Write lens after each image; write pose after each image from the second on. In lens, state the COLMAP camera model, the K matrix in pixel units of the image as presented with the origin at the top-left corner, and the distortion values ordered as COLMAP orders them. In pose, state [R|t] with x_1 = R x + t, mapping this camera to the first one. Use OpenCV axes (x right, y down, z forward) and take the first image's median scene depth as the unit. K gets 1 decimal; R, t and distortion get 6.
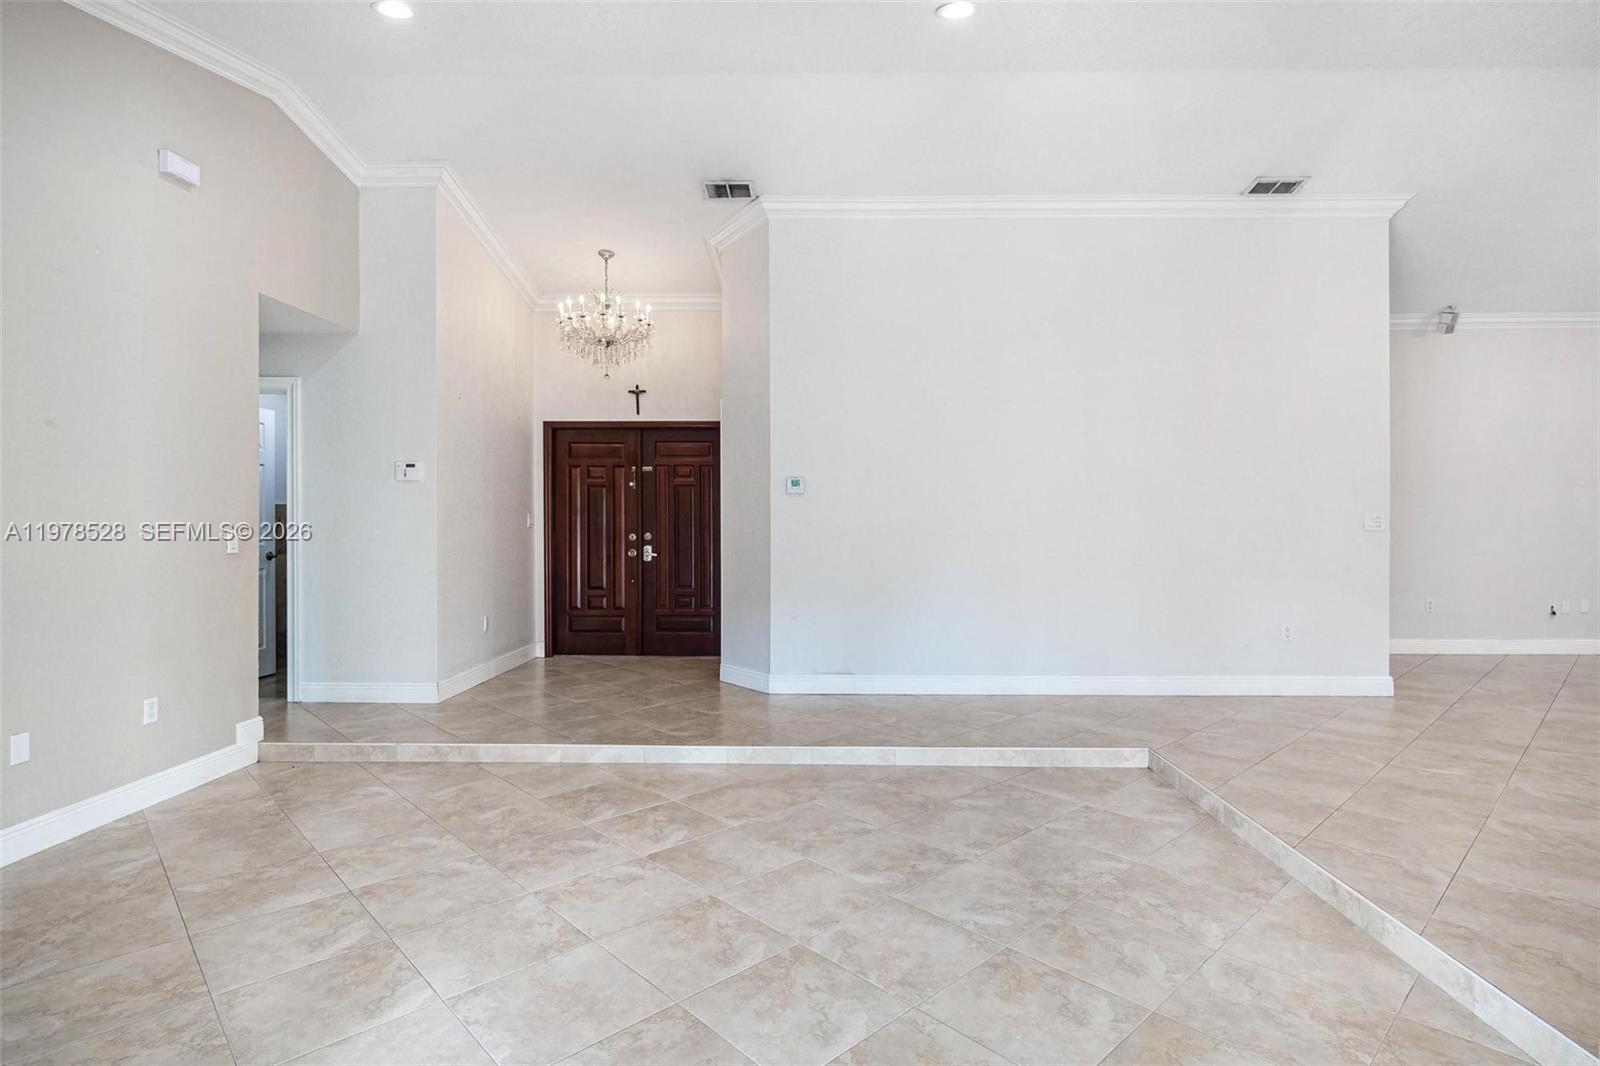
lens RADIAL K [[799.6, 0, 815.6], [0, 799.6, 523.3], [0, 0, 1]] dist [0.000013, 0.001686]
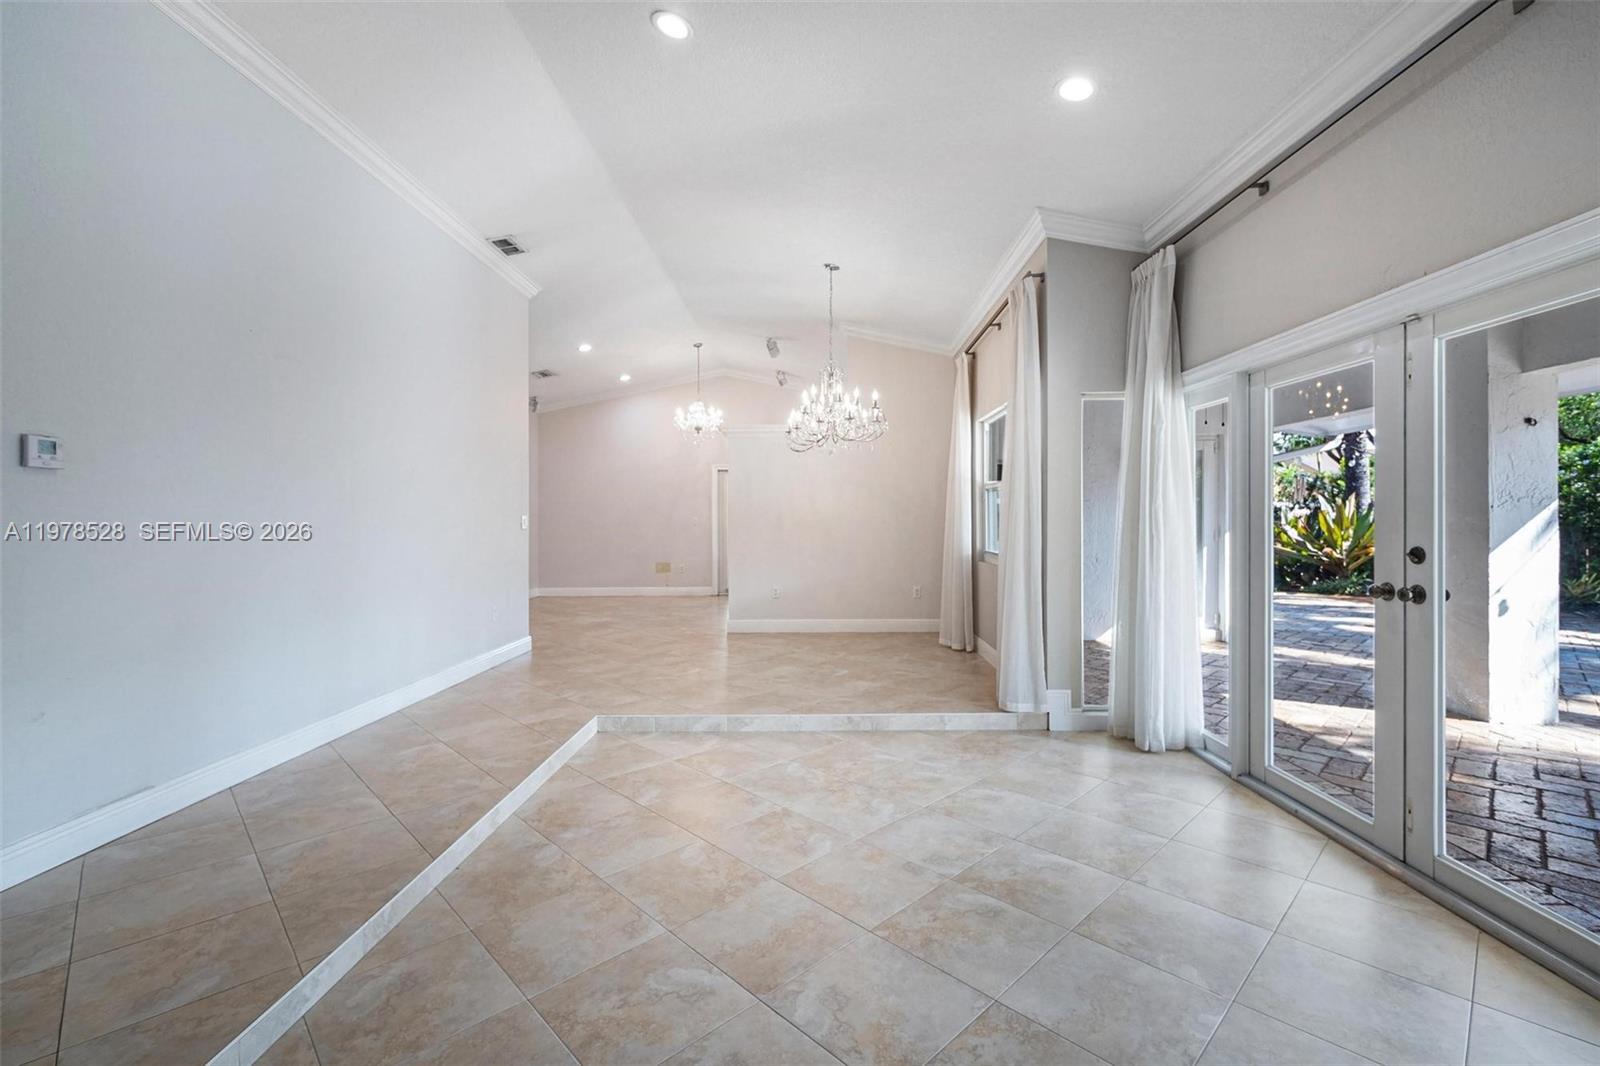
lens RADIAL K [[690.3, 0, 799.4], [0, 690.3, 525.8], [0, 0, 1]] dist [-0.002592, -0.000080]
pose [[0.005301, -0.006170, 0.999967, -0.479215], [0.006113, 0.999962, 0.006138, -0.000917], [-0.999967, 0.006080, 0.005339, 0.562672]]
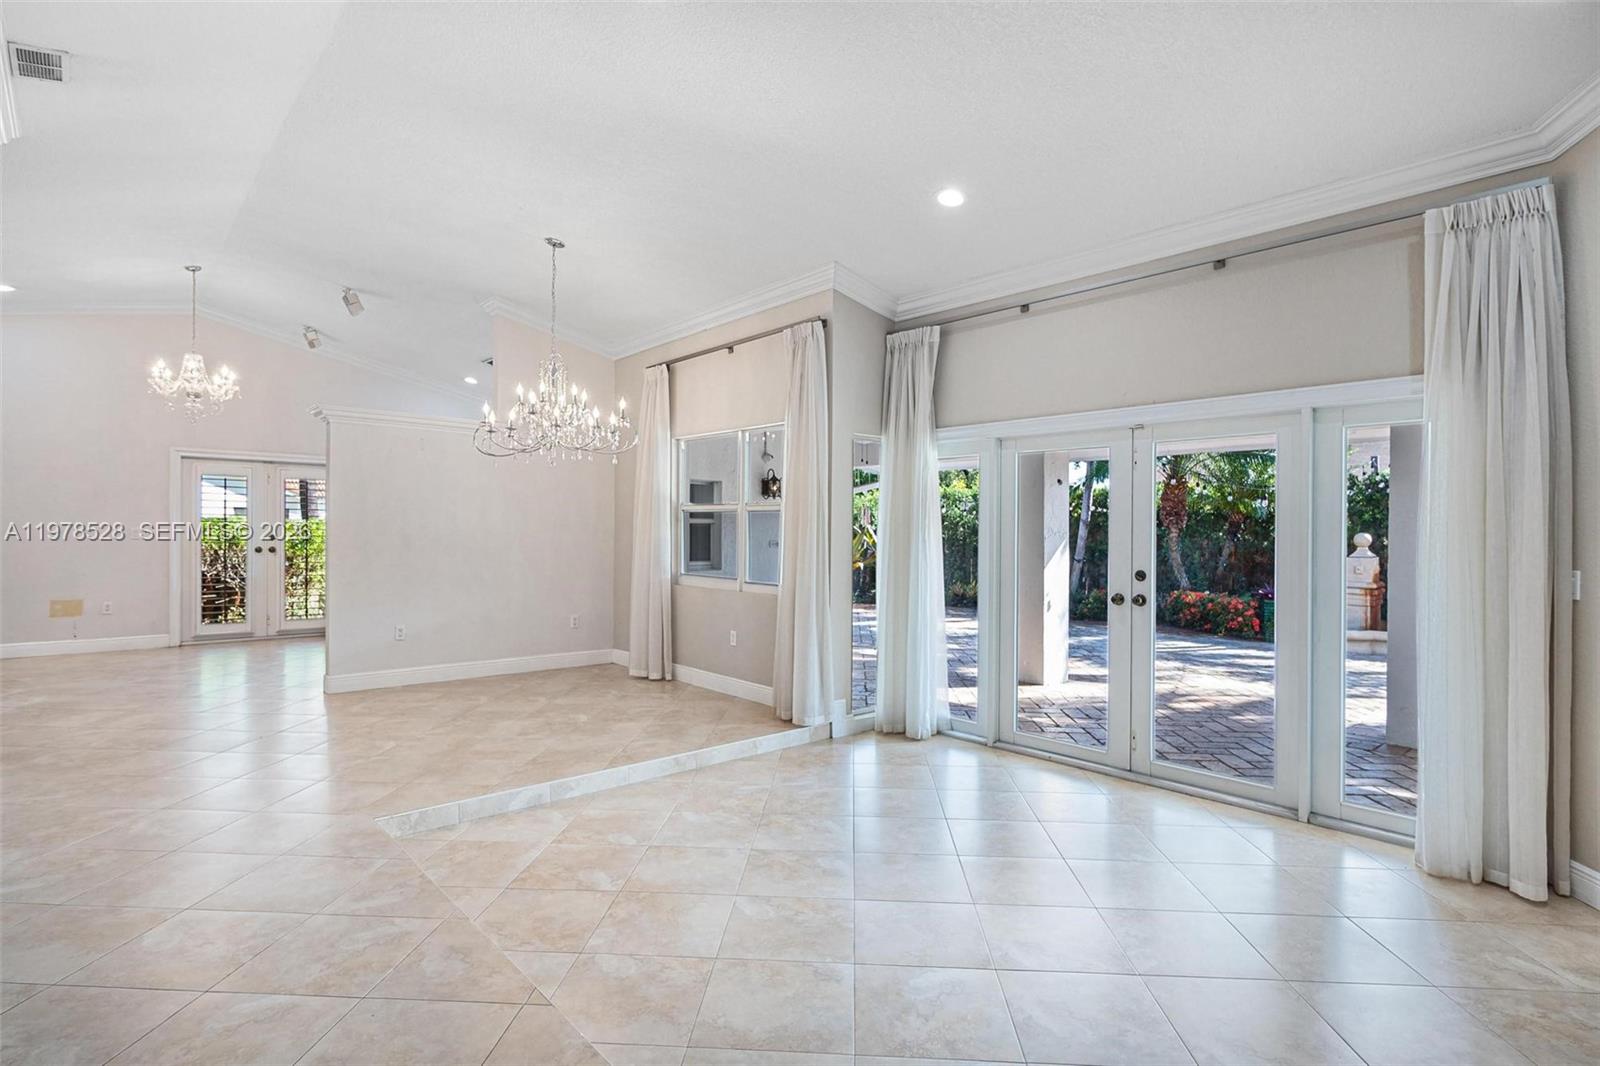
lens RADIAL K [[799.6, 0, 797.2], [0, 799.6, 539.3], [0, 0, 1]] dist [0.000013, 0.001686]
pose [[-0.672728, -0.012144, 0.739790, -0.400379], [-0.010123, 0.999923, 0.007209, -0.017212], [-0.739821, -0.002640, -0.672799, 0.999024]]
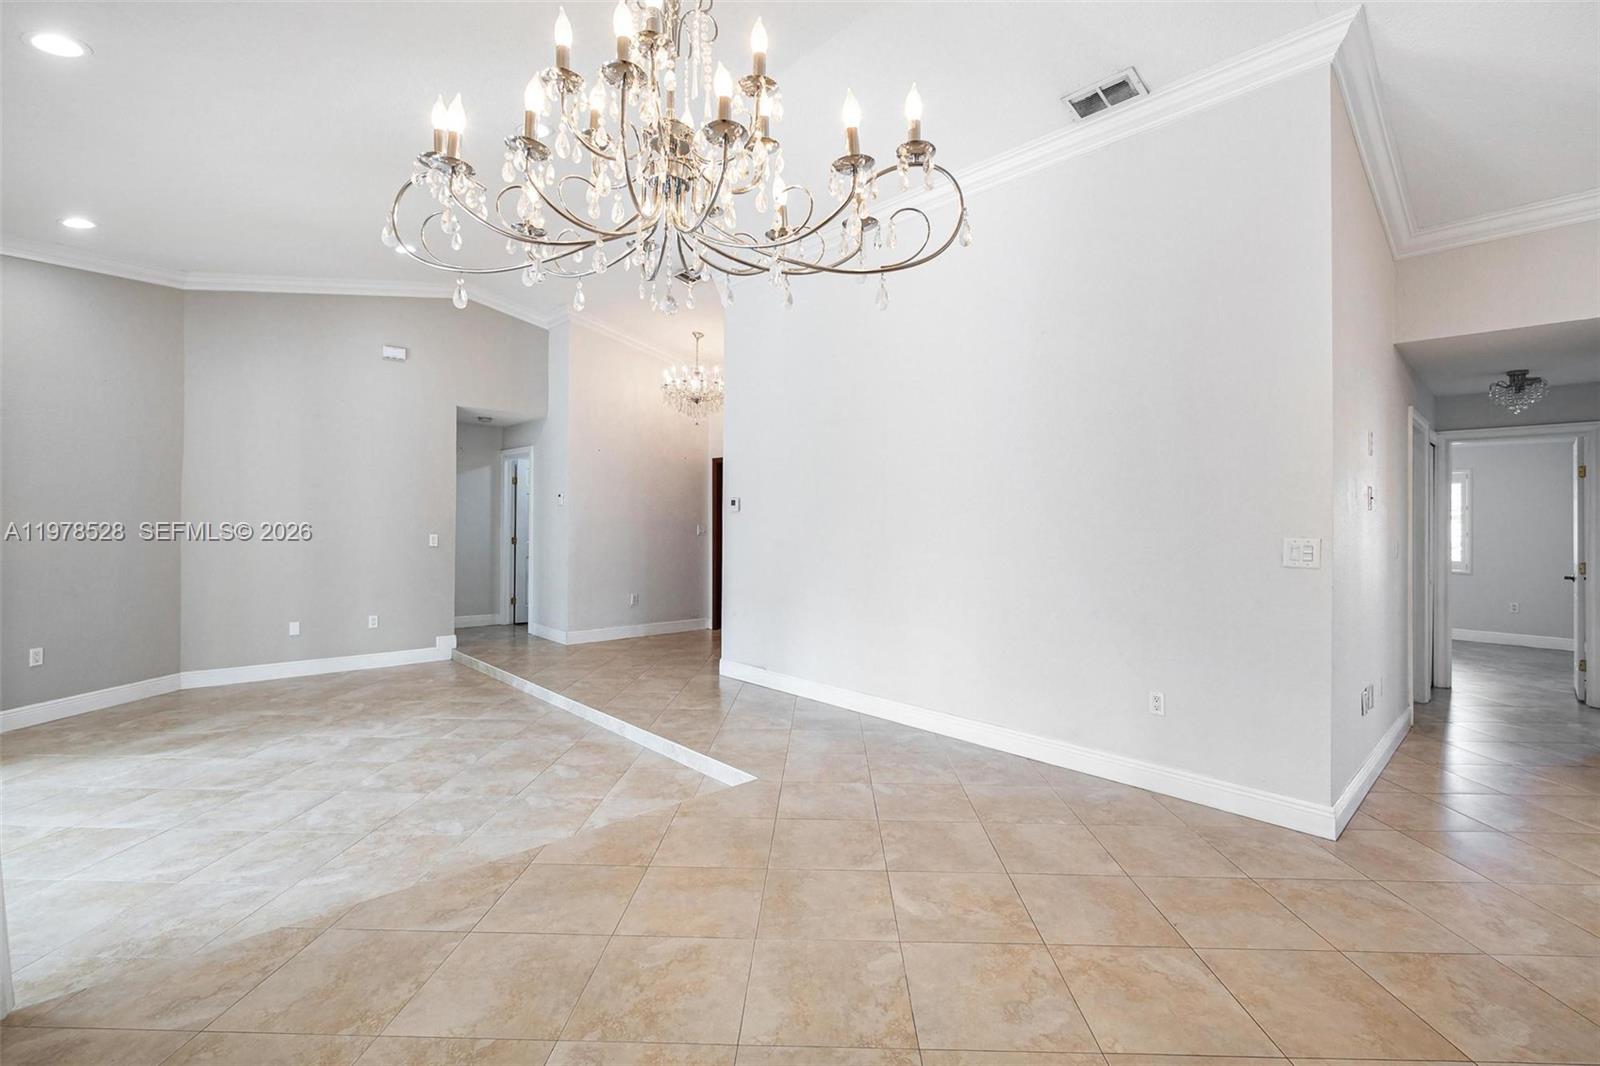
lens RADIAL K [[690.3, 0, 820.6], [0, 690.3, 528.7], [0, 0, 1]] dist [-0.002592, -0.000080]
pose [[0.718807, 0.012984, -0.695089, 0.844249], [-0.013230, 0.999900, 0.004996, -0.019803], [0.695084, 0.005605, 0.718907, 0.364717]]
